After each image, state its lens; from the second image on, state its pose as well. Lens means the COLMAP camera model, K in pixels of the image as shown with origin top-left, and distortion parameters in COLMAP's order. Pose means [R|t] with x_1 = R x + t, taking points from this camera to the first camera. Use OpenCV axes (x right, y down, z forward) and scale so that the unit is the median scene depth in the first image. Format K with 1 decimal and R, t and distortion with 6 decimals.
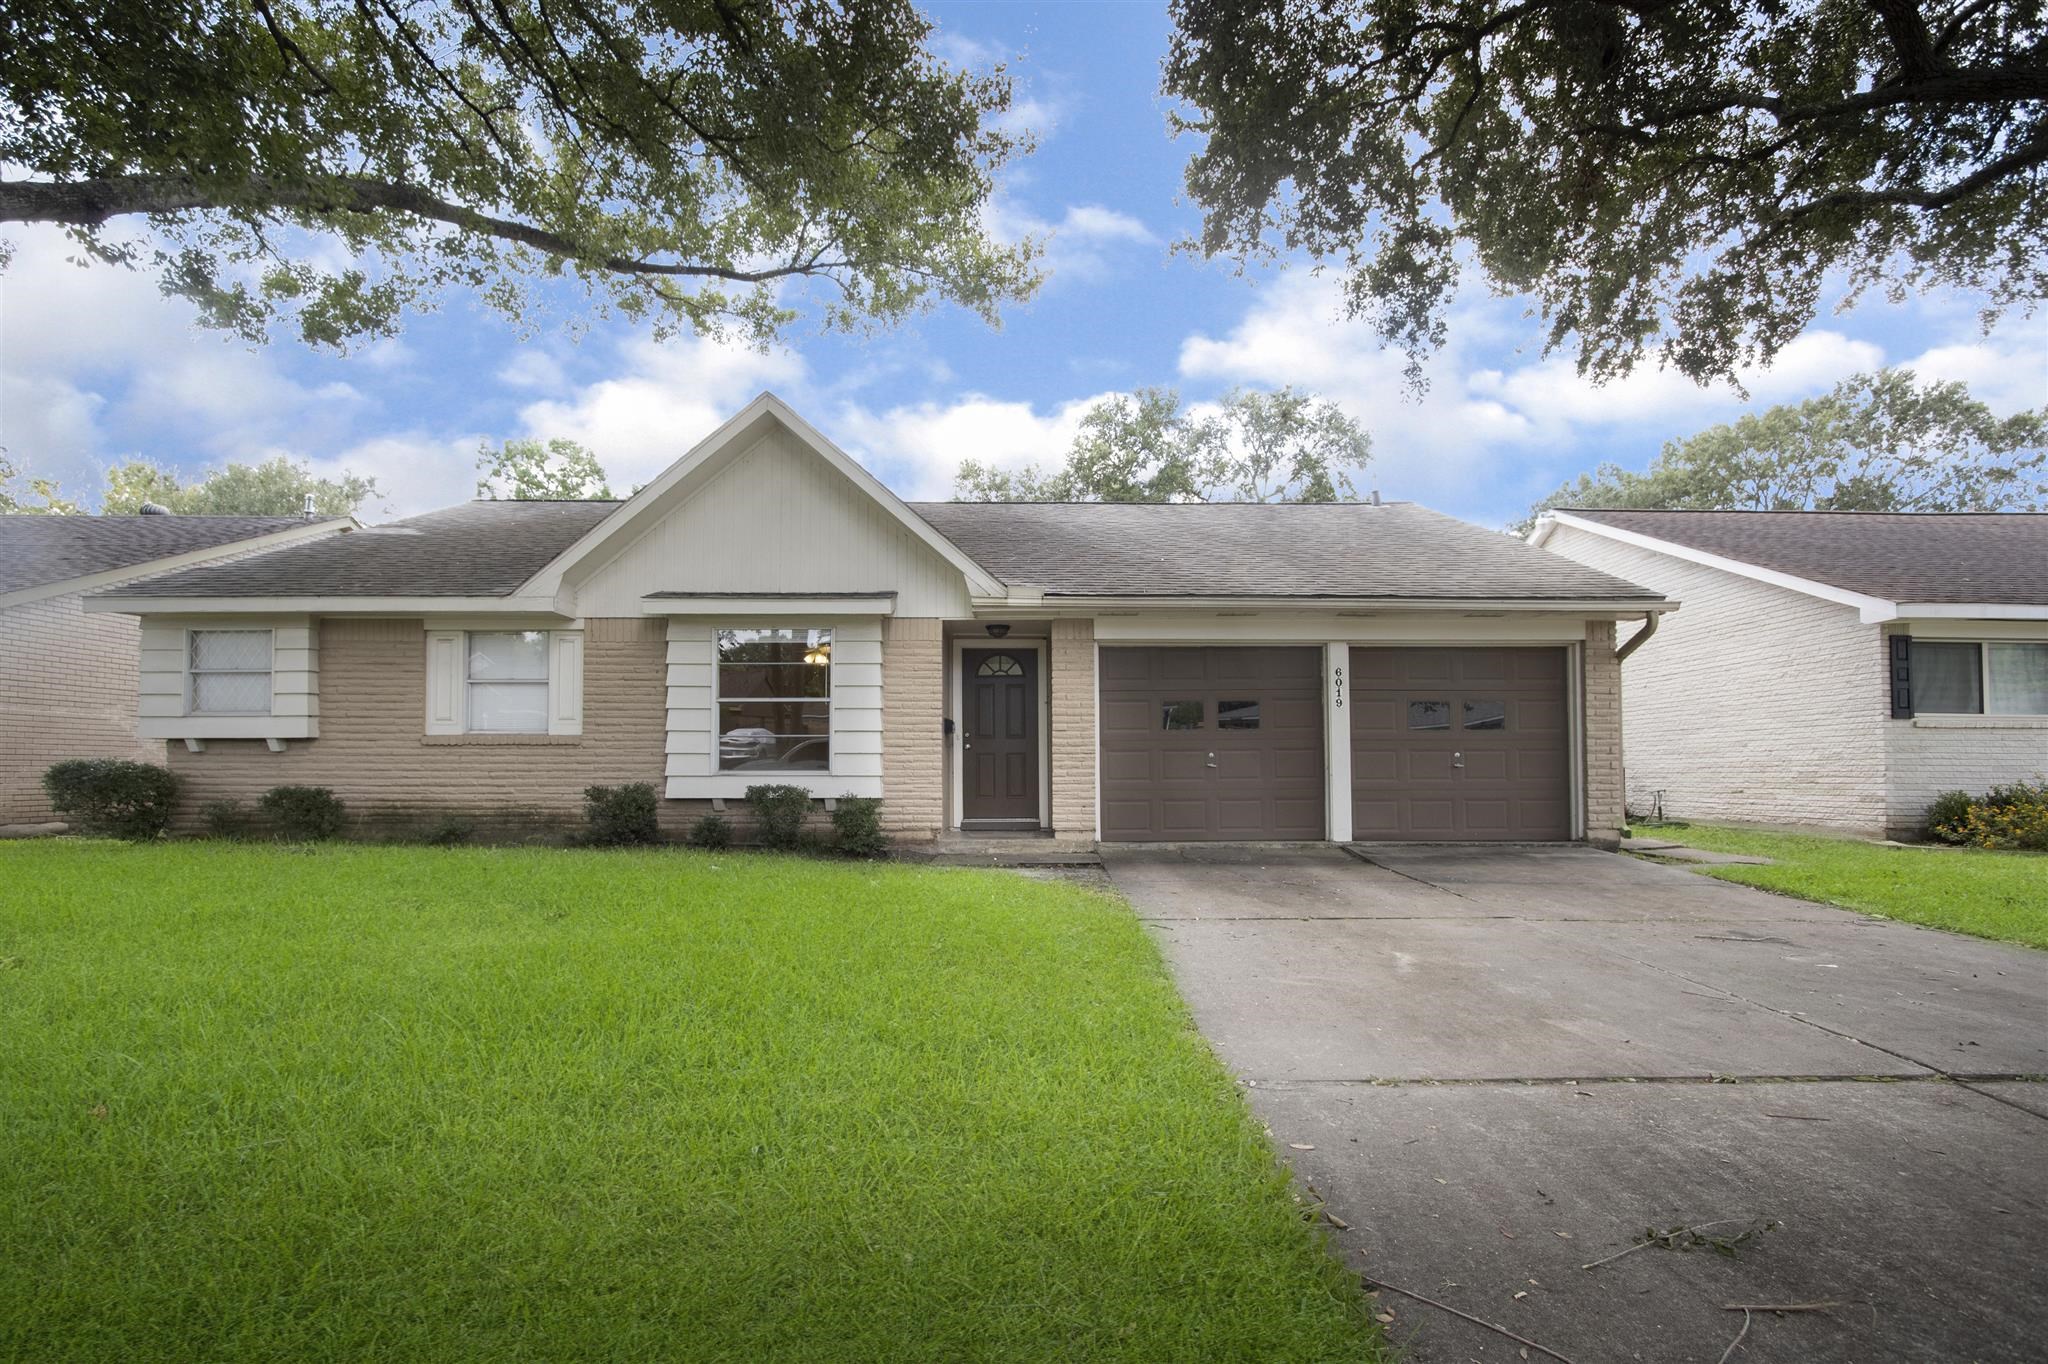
lens RADIAL K [[954.5, 0, 1014.2], [0, 954.5, 722.7], [0, 0, 1]] dist [-0.004169, 0.000557]
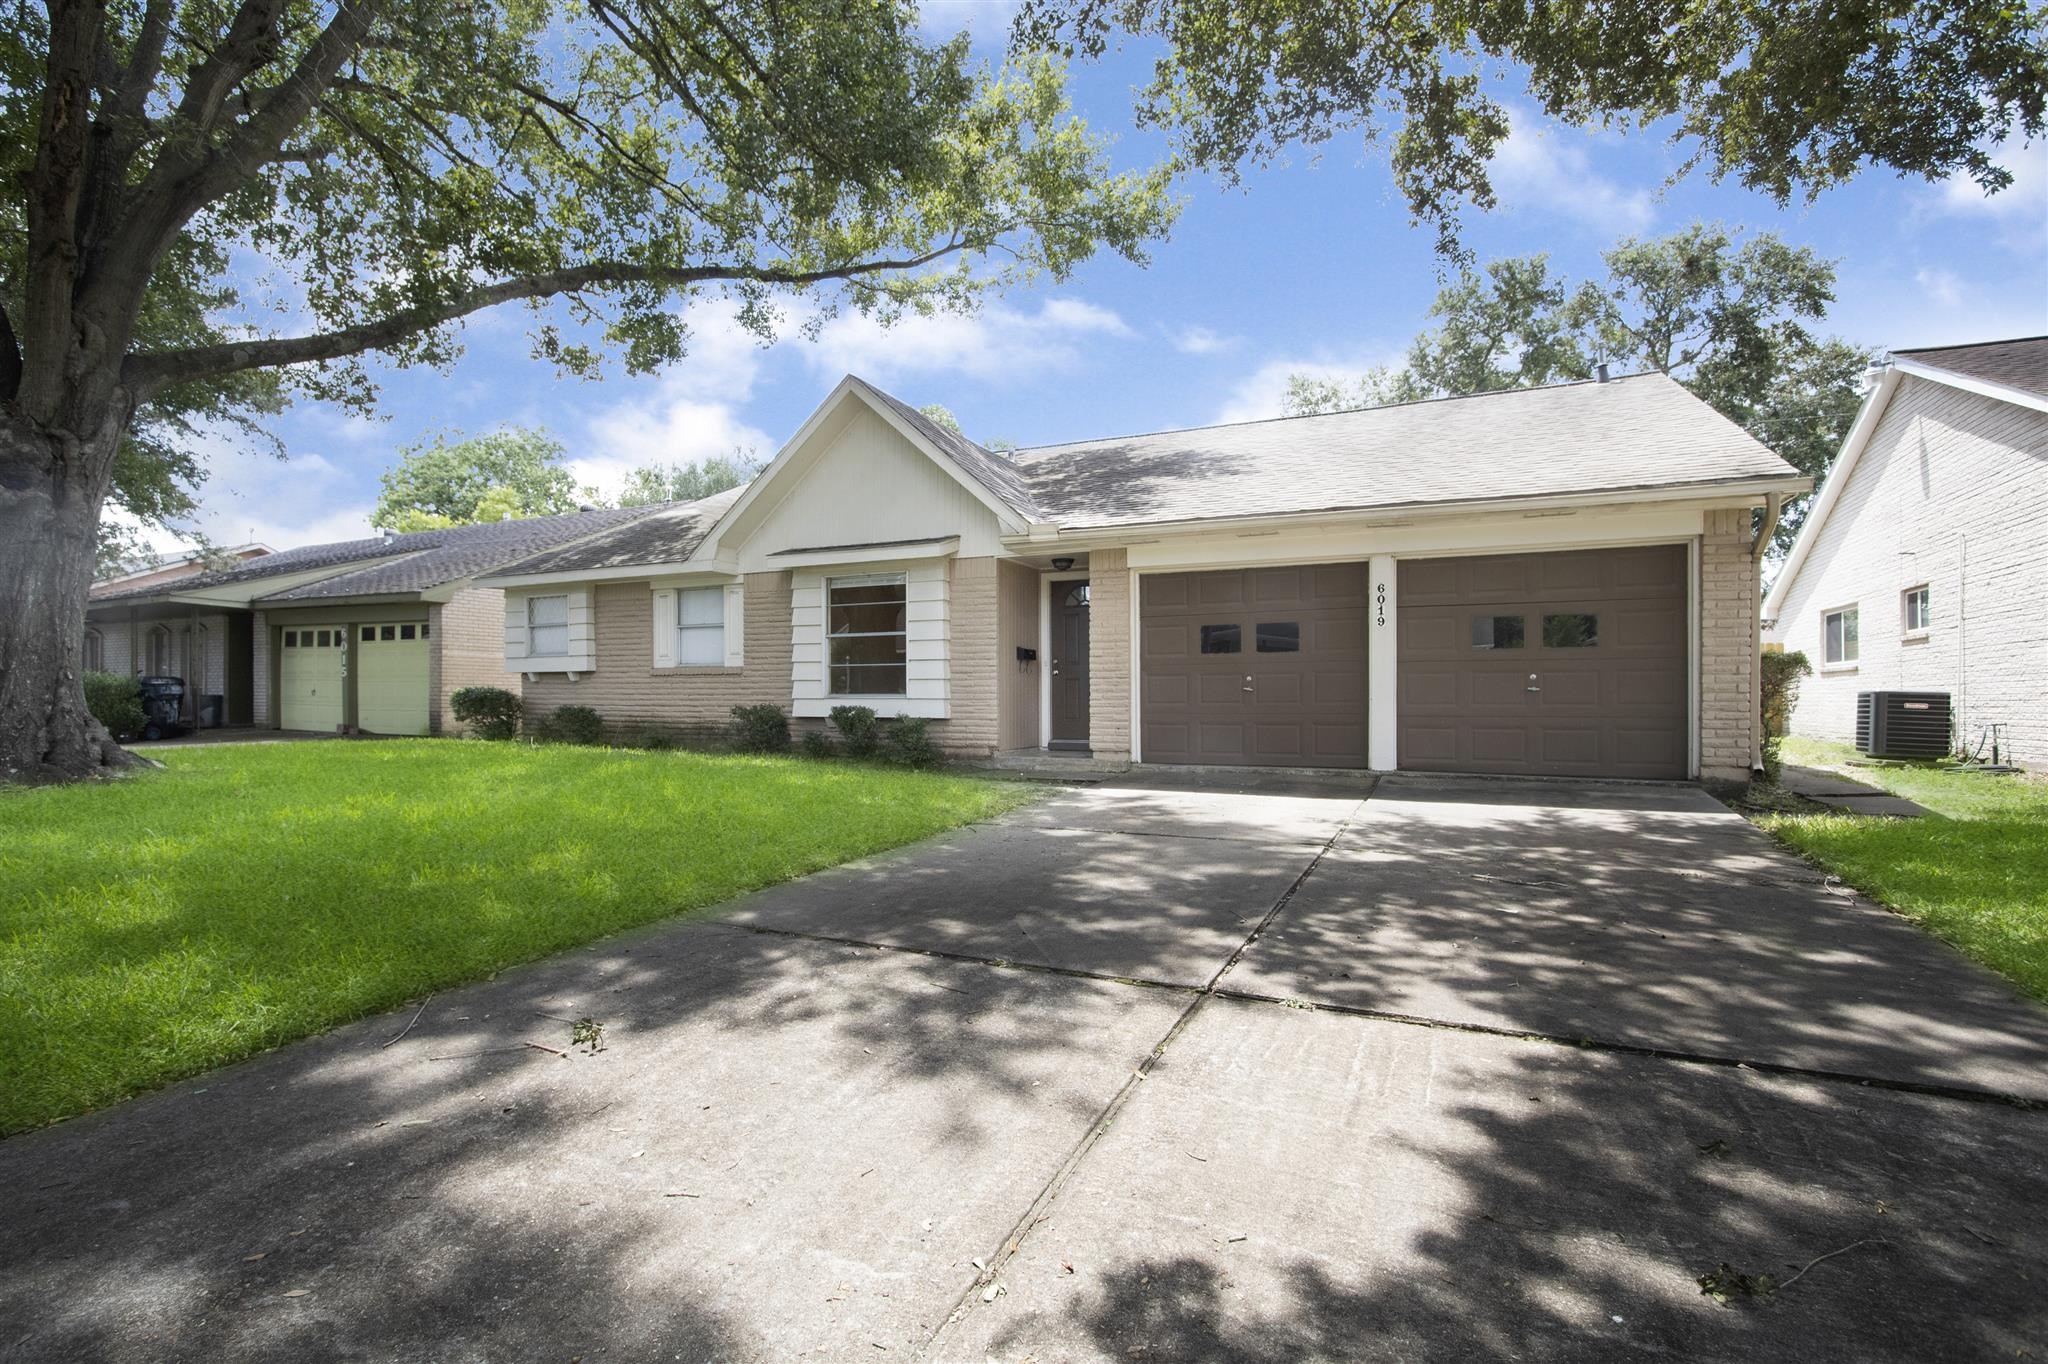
lens RADIAL K [[954.5, 0, 1007.2], [0, 954.5, 686.8], [0, 0, 1]] dist [-0.004169, 0.000557]
pose [[0.900657, -0.003164, -0.434519, 0.419603], [0.018653, 0.999333, 0.031386, 0.006654], [0.434130, -0.036373, 0.900116, 0.004614]]
